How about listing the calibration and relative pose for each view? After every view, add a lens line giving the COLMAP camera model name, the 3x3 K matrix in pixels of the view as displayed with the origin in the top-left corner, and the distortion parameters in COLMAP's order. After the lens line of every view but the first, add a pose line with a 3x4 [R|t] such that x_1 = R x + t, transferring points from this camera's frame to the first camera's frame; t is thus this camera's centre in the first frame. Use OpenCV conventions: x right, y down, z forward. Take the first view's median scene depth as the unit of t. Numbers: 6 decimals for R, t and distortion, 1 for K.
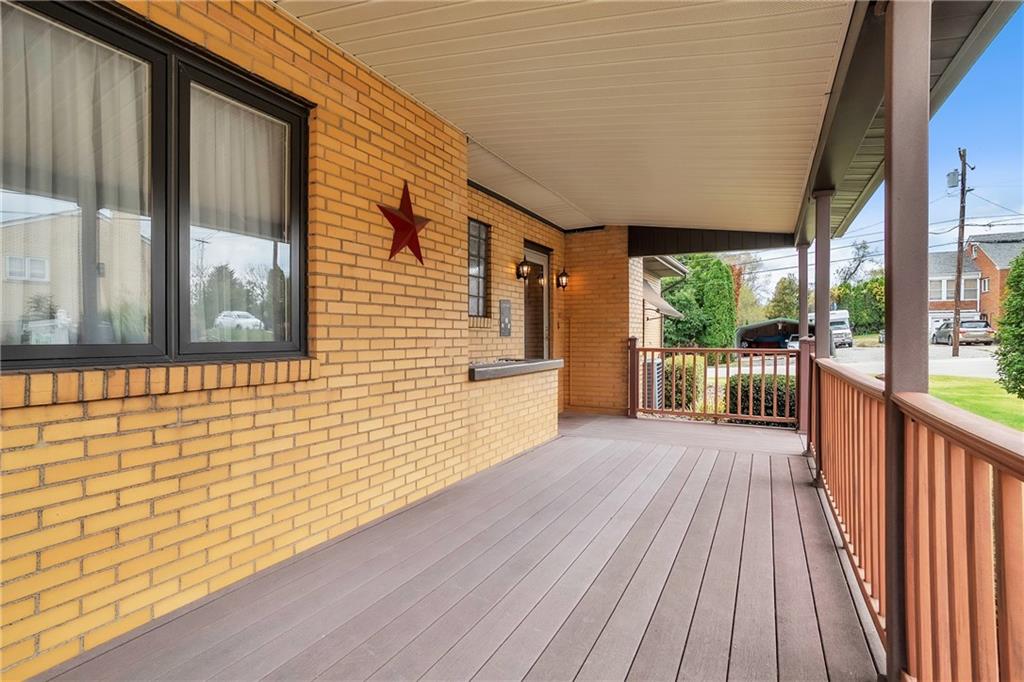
lens RADIAL K [[500.1, 0, 505.0], [0, 500.1, 329.1], [0, 0, 1]] dist [-0.028029, 0.000973]
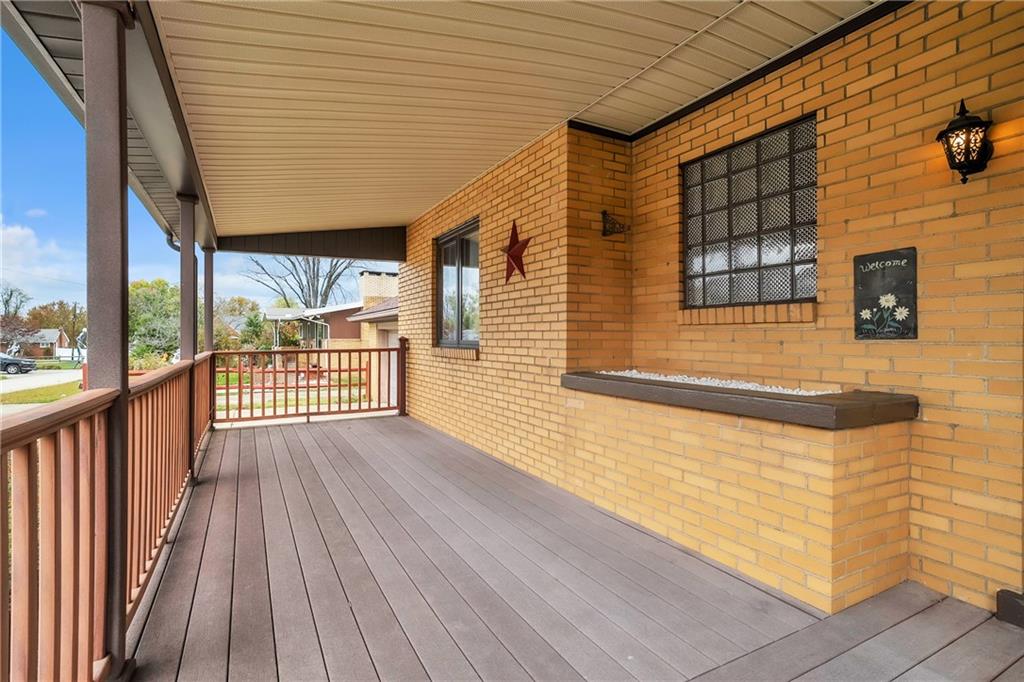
lens RADIAL K [[500.1, 0, 505.0], [0, 500.1, 329.1], [0, 0, 1]] dist [-0.028029, 0.000973]
pose [[-0.559838, -0.011919, -0.828517, 0.841134], [0.011609, 0.999686, -0.022225, 0.018916], [0.828521, -0.022060, -0.559523, 1.589511]]
